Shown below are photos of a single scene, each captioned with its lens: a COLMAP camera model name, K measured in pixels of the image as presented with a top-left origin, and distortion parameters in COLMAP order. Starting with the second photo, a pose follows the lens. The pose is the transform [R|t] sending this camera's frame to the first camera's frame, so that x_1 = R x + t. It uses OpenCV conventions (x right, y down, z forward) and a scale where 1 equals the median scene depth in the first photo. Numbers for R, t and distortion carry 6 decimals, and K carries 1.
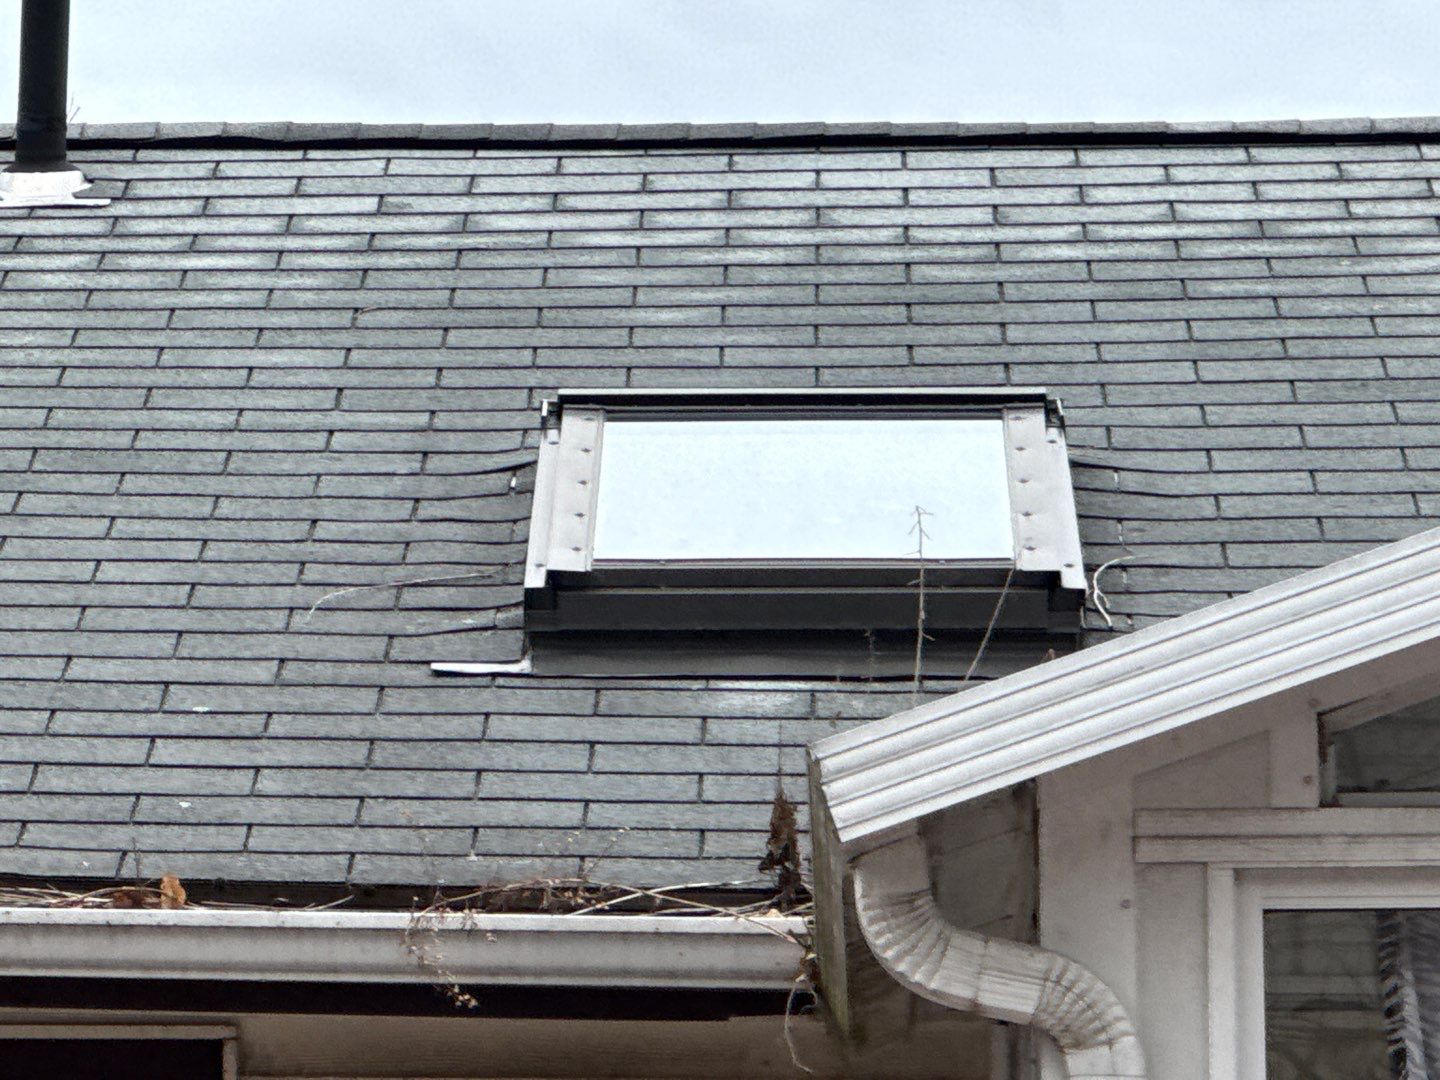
lens RADIAL K [[6767.0, 0, 721.1], [0, 6767.0, 544.2], [0, 0, 1]] dist [-0.387911, 0.000000]
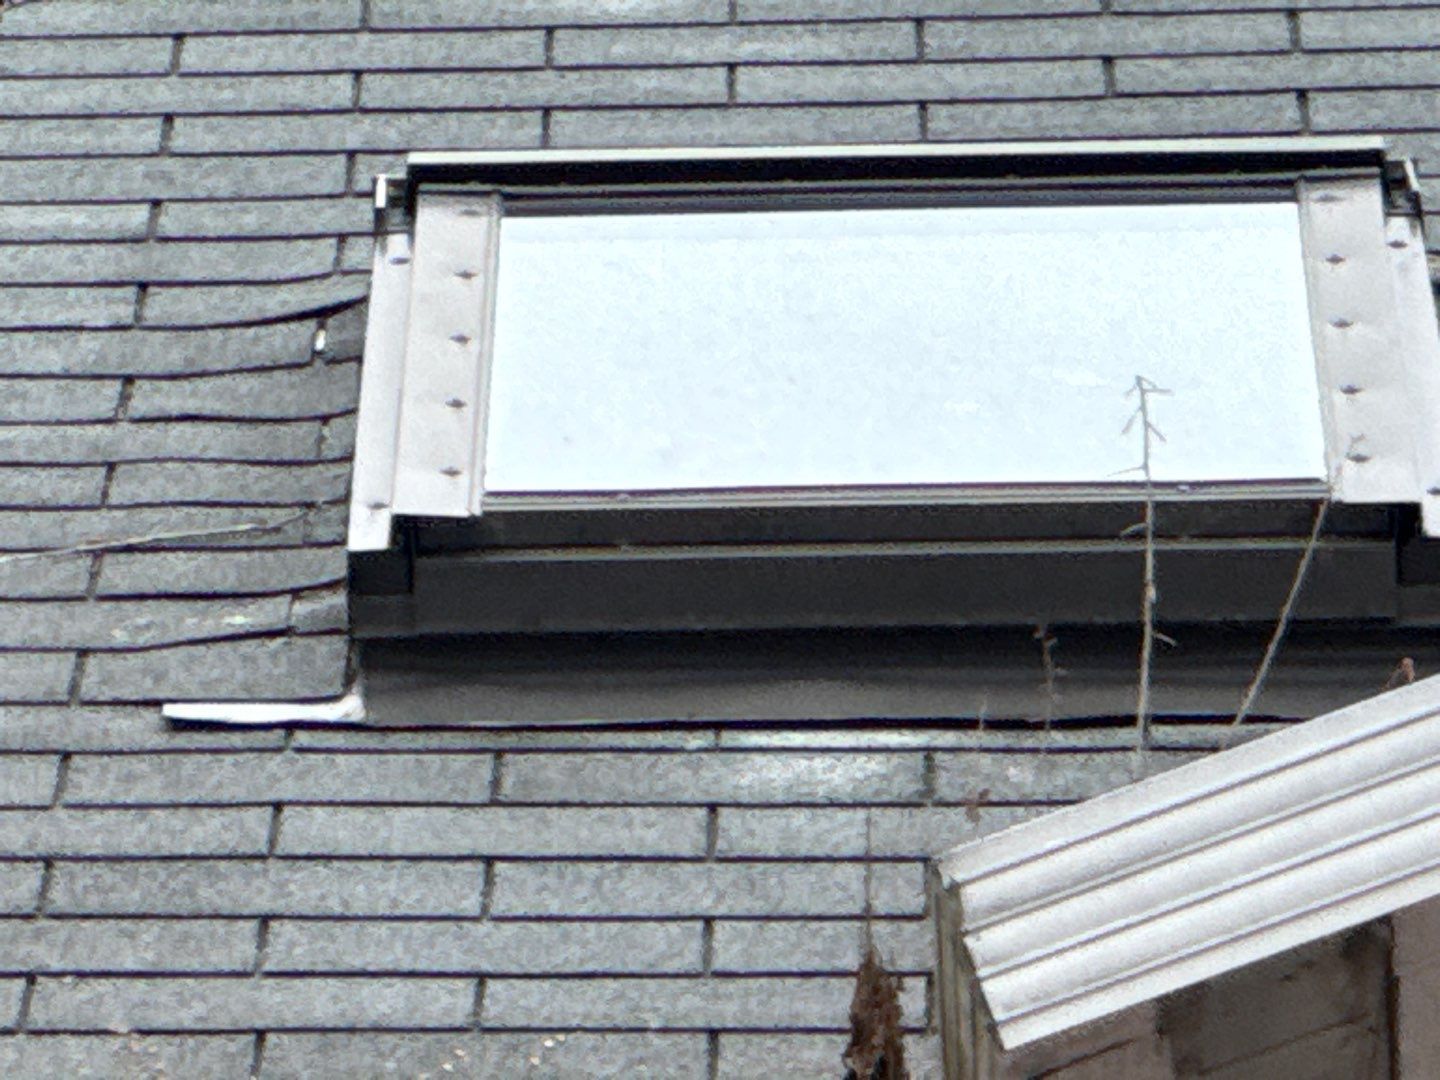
lens RADIAL K [[6767.0, 0, 717.2], [0, 6767.0, 531.7], [0, 0, 1]] dist [-0.387911, 0.000000]
pose [[0.997780, -0.017310, 0.064314, -0.034114], [0.015361, 0.999411, 0.030678, -0.009986], [-0.064807, -0.029622, 0.997458, 0.502918]]
